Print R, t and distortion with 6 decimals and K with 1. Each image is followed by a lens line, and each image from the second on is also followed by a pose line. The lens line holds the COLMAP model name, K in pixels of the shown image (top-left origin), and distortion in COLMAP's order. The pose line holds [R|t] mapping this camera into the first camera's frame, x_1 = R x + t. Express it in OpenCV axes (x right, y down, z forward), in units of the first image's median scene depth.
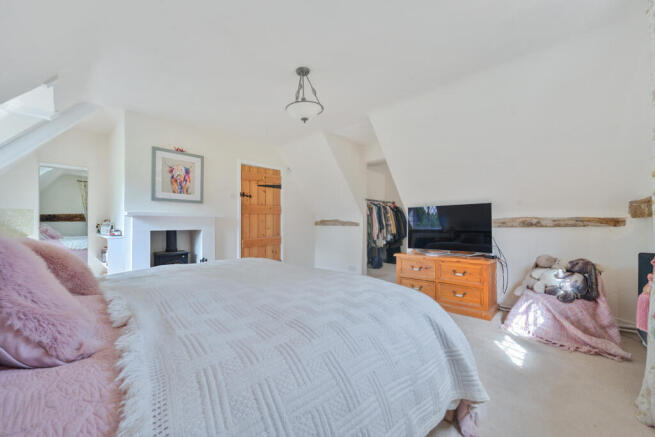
lens RADIAL K [[258.7, 0, 327.1], [0, 258.7, 218.8], [0, 0, 1]] dist [0.001097, 0.000115]
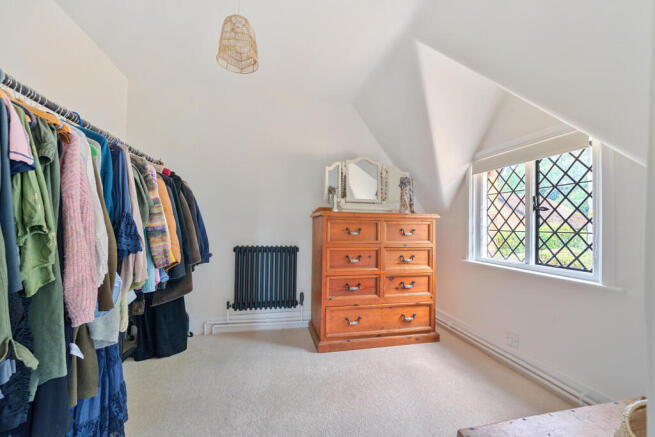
lens RADIAL K [[258.7, 0, 326.5], [0, 258.7, 221.2], [0, 0, 1]] dist [0.001097, 0.000115]
pose [[0.582199, 0.020871, 0.812778, 0.128799], [-0.021175, 0.999721, -0.010504, 0.012046], [-0.812771, -0.011095, 0.582478, 0.715615]]
